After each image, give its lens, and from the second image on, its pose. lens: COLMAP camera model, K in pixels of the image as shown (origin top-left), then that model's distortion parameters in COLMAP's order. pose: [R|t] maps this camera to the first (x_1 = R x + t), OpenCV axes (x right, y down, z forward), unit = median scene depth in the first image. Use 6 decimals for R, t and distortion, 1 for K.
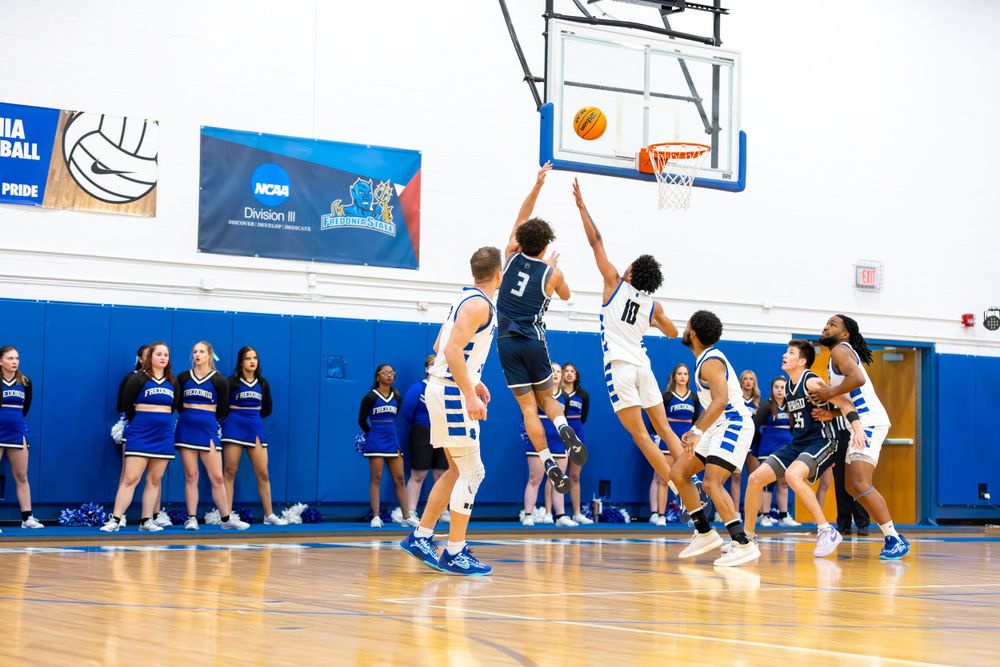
lens RADIAL K [[2308.7, 0, 499.8], [0, 2308.7, 354.6], [0, 0, 1]] dist [0.044249, -0.693786]
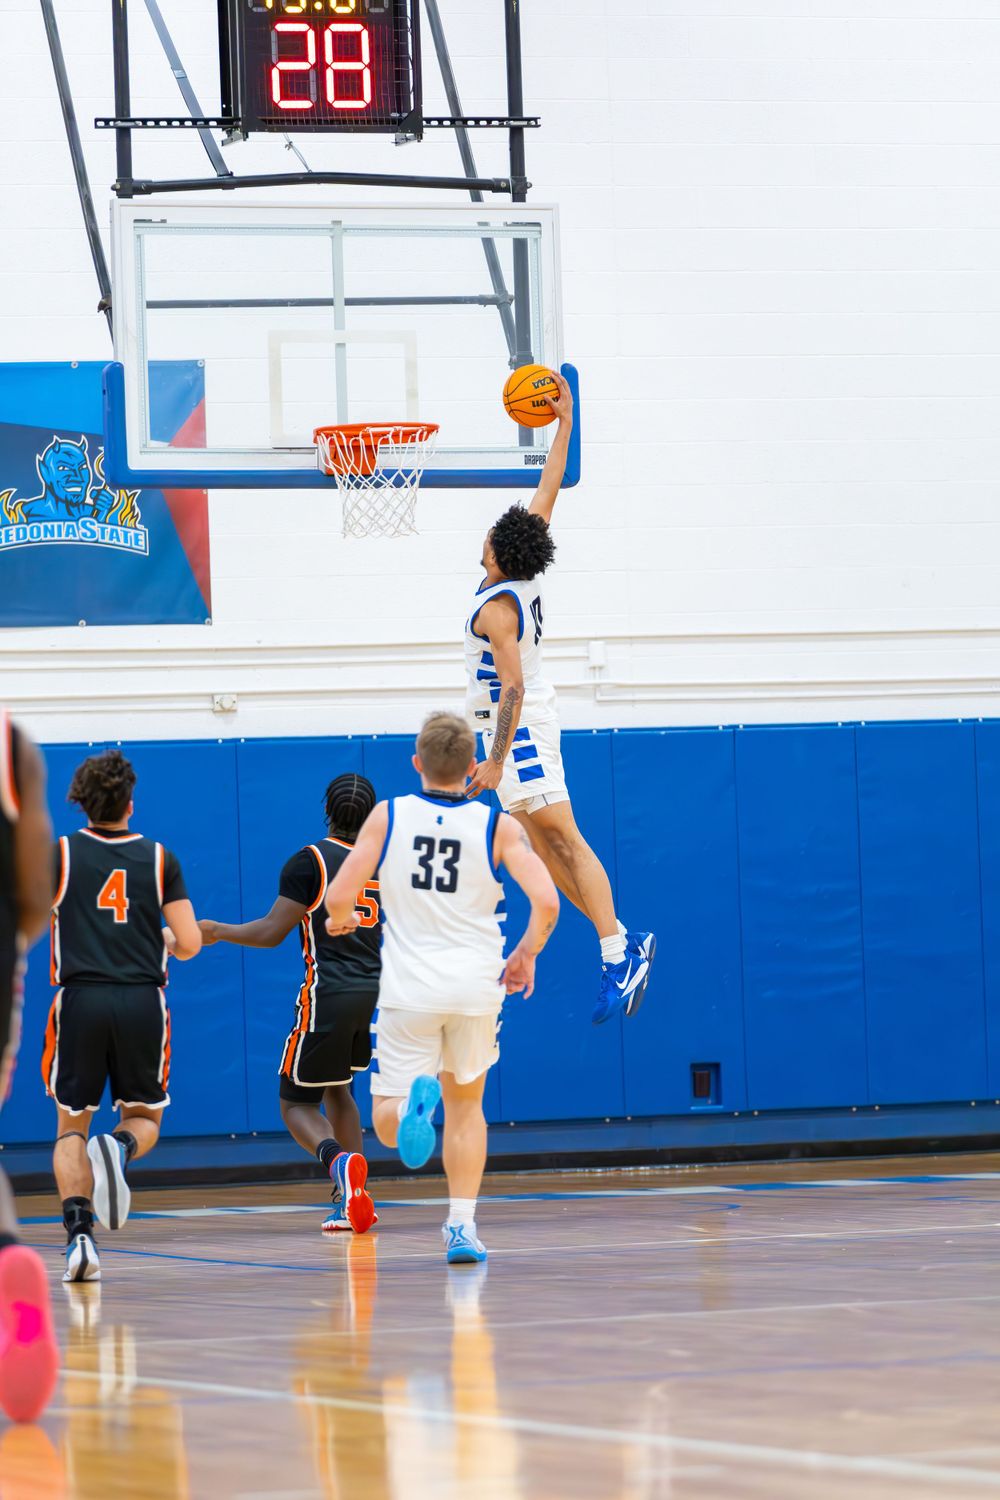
lens RADIAL K [[8445.5, 0, 414.5], [0, 8445.5, 1095.8], [0, 0, 1]] dist [0.073990, -46.891180]
pose [[0.972938, -0.052261, -0.225078, 0.375932], [0.066813, 0.996106, 0.057523, -0.037430], [0.221196, -0.071004, 0.972641, -0.615186]]
